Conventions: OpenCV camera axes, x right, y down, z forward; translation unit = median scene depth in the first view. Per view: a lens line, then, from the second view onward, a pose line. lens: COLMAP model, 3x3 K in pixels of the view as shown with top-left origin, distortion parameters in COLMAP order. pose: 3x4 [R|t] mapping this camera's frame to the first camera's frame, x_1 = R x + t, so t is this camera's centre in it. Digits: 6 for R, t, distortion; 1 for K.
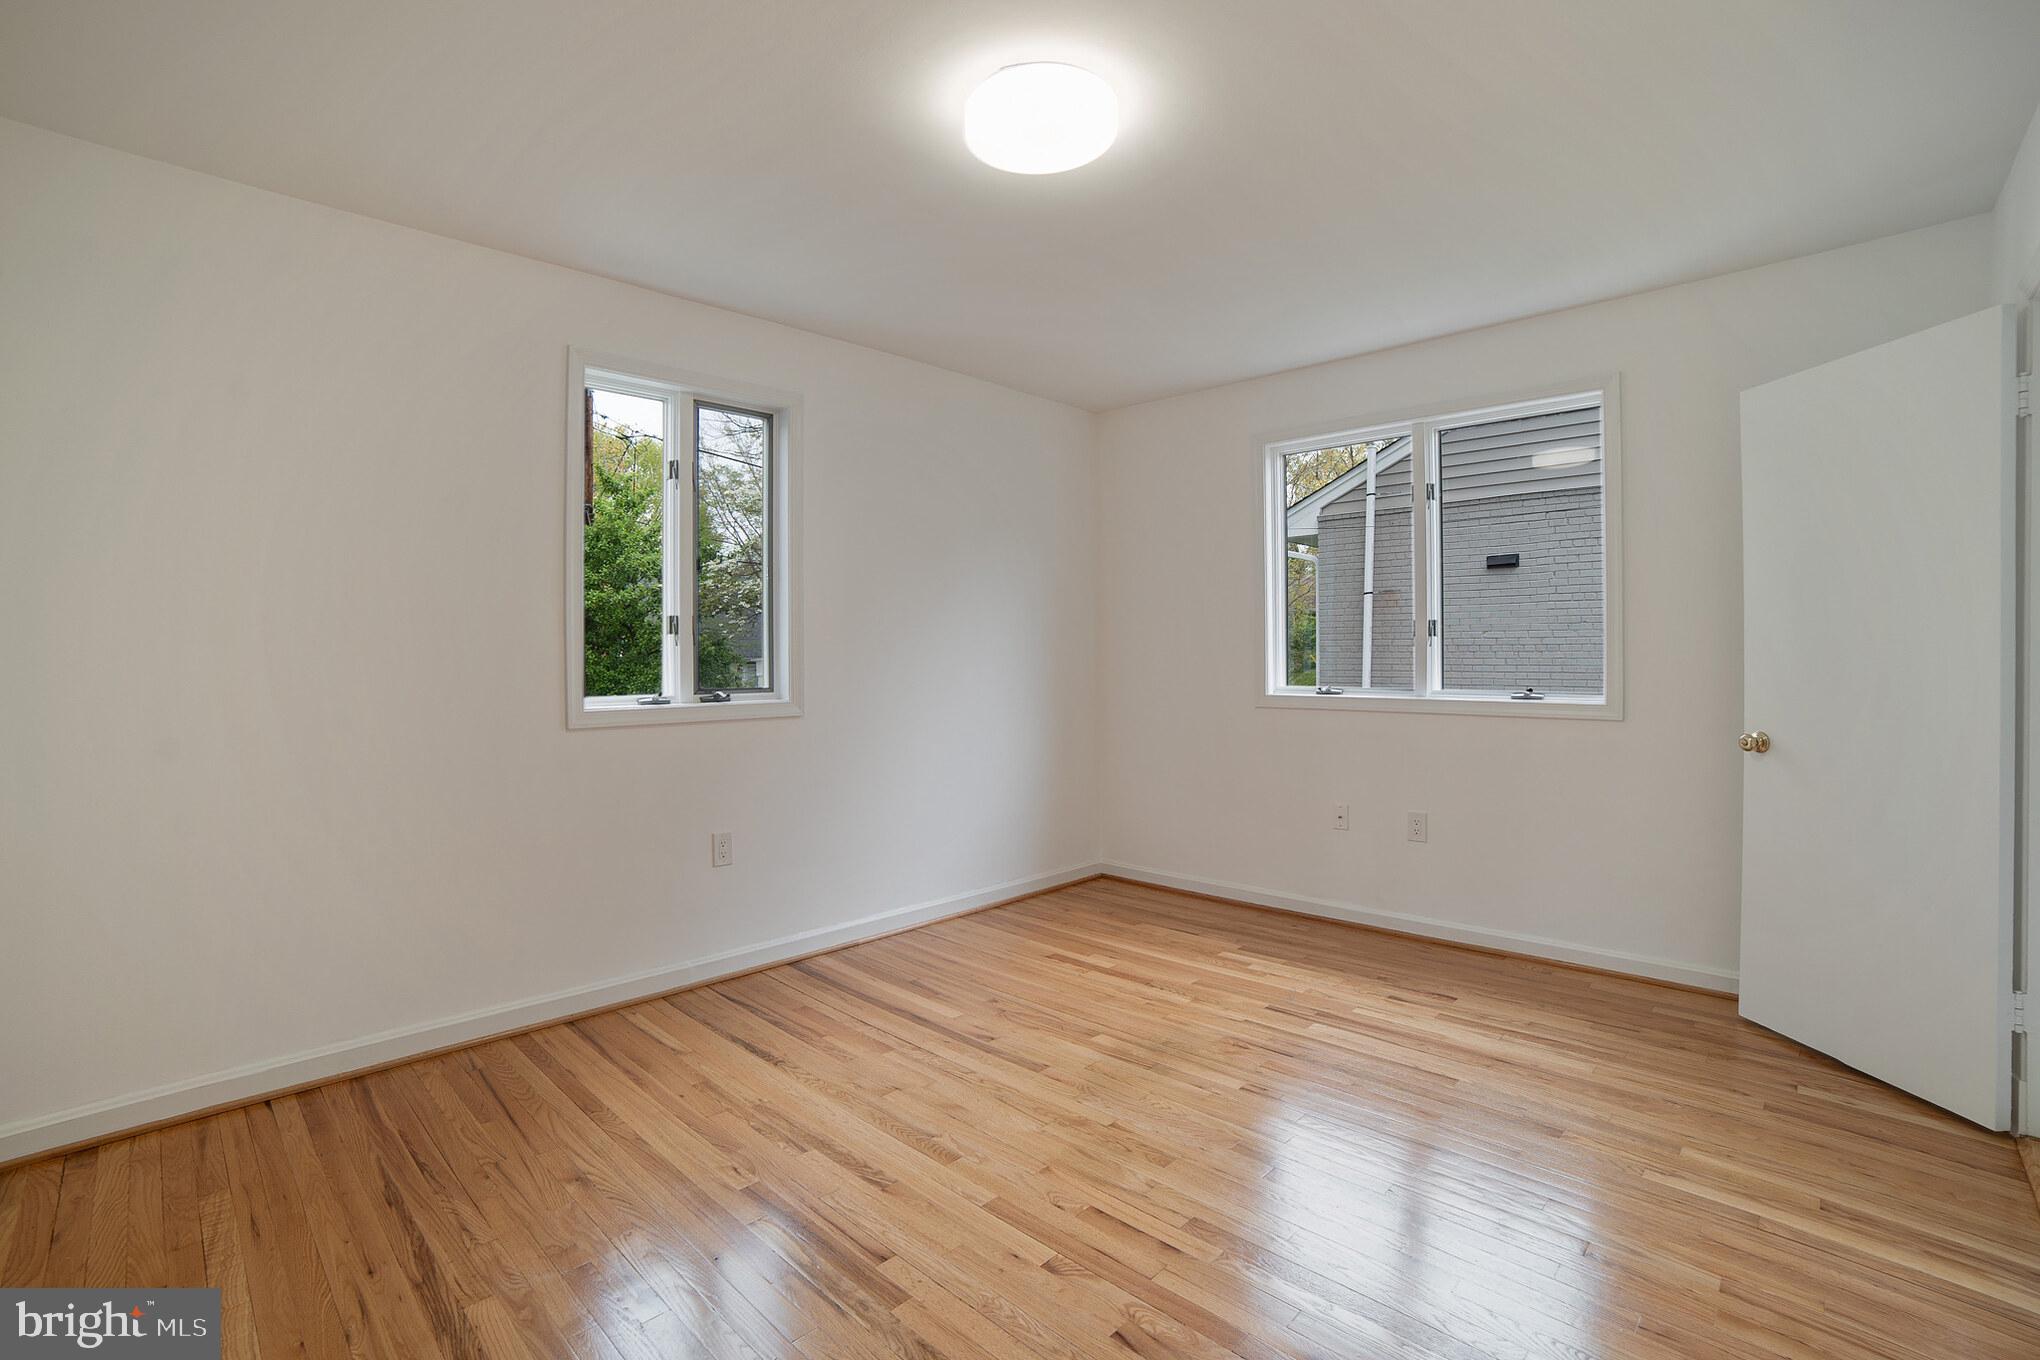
lens RADIAL K [[823.6, 0, 1025.3], [0, 823.6, 651.7], [0, 0, 1]] dist [-0.002492, 0.003482]
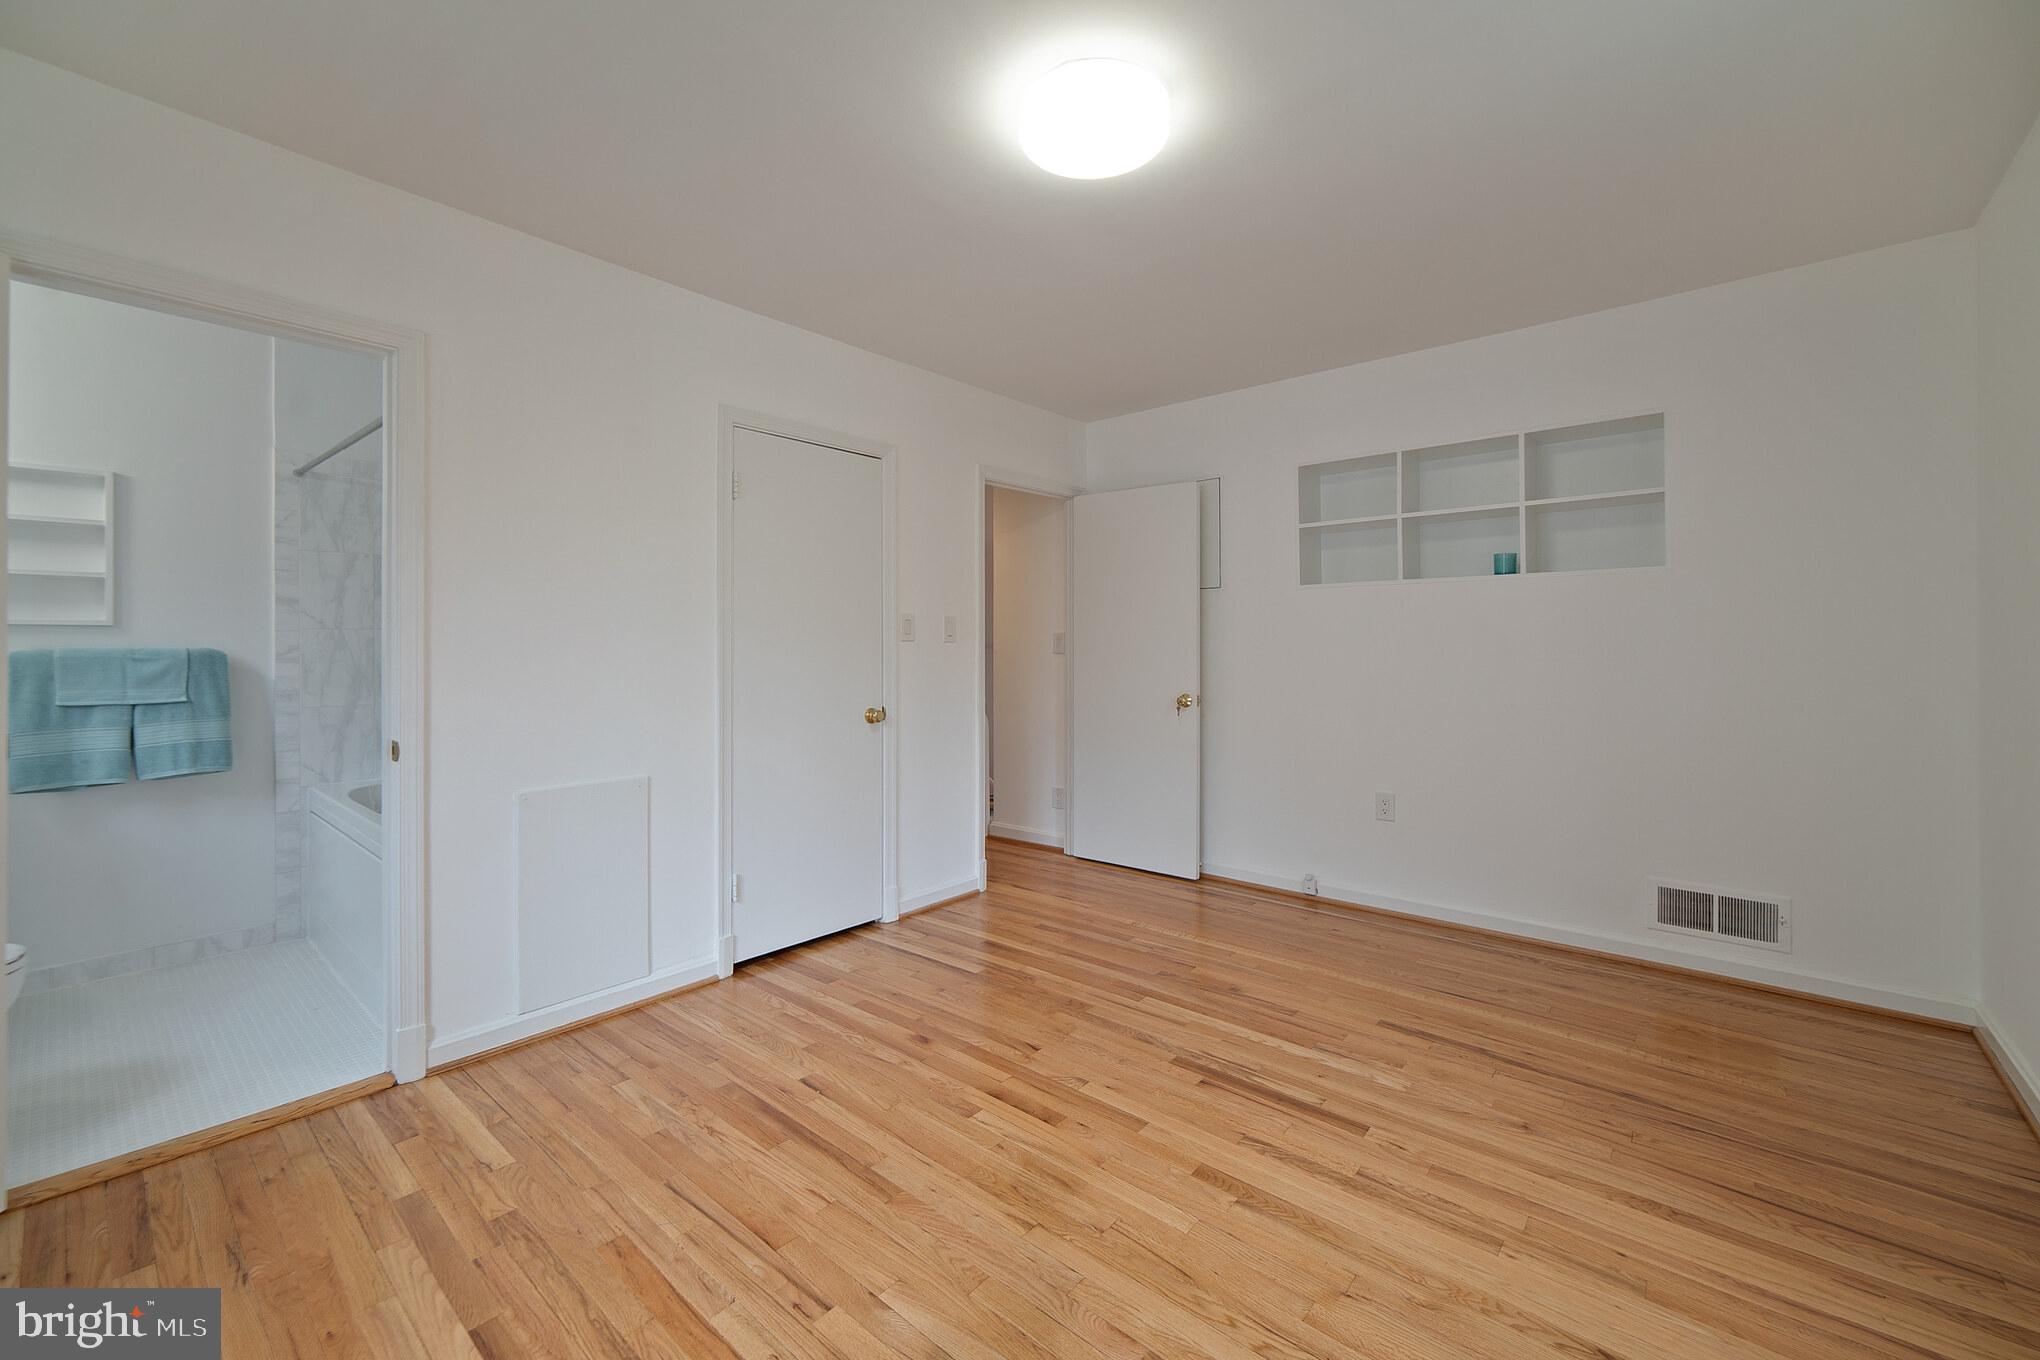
lens RADIAL K [[823.6, 0, 1025.3], [0, 823.6, 651.7], [0, 0, 1]] dist [-0.002492, 0.003482]
pose [[-0.998352, 0.005062, -0.057159, 0.179683], [0.005214, 0.999983, -0.002511, 0.013325], [0.057145, -0.002805, -0.998362, 2.112834]]
